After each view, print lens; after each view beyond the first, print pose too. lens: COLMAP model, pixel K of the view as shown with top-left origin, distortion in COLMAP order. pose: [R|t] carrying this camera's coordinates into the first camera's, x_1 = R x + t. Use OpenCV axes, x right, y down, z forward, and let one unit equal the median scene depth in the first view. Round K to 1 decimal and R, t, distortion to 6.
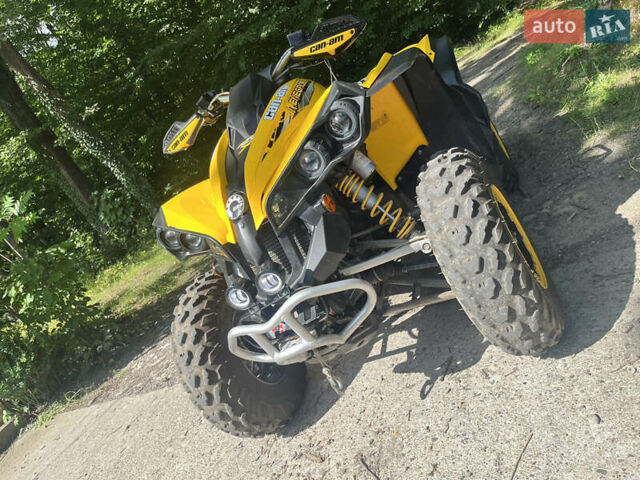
lens RADIAL K [[484.3, 0, 312.4], [0, 484.3, 245.7], [0, 0, 1]] dist [0.052271, -0.080011]
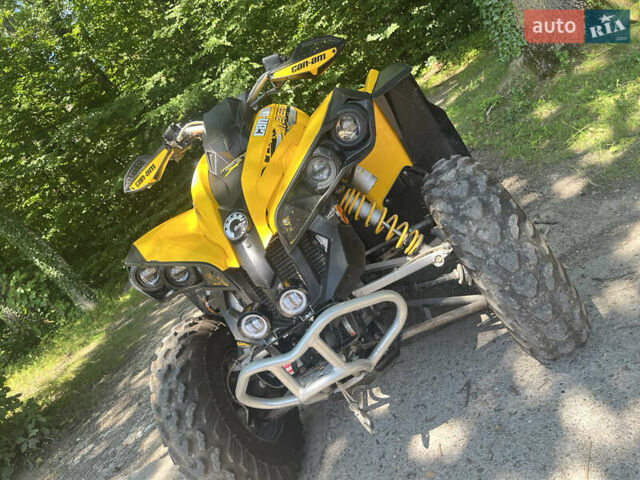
lens RADIAL K [[484.3, 0, 315.8], [0, 484.3, 248.8], [0, 0, 1]] dist [0.052271, -0.080011]
pose [[0.983346, -0.071197, 0.167219, -0.148525], [0.093788, 0.986891, -0.131341, 0.079510], [-0.155676, 0.144836, 0.977132, 0.108969]]
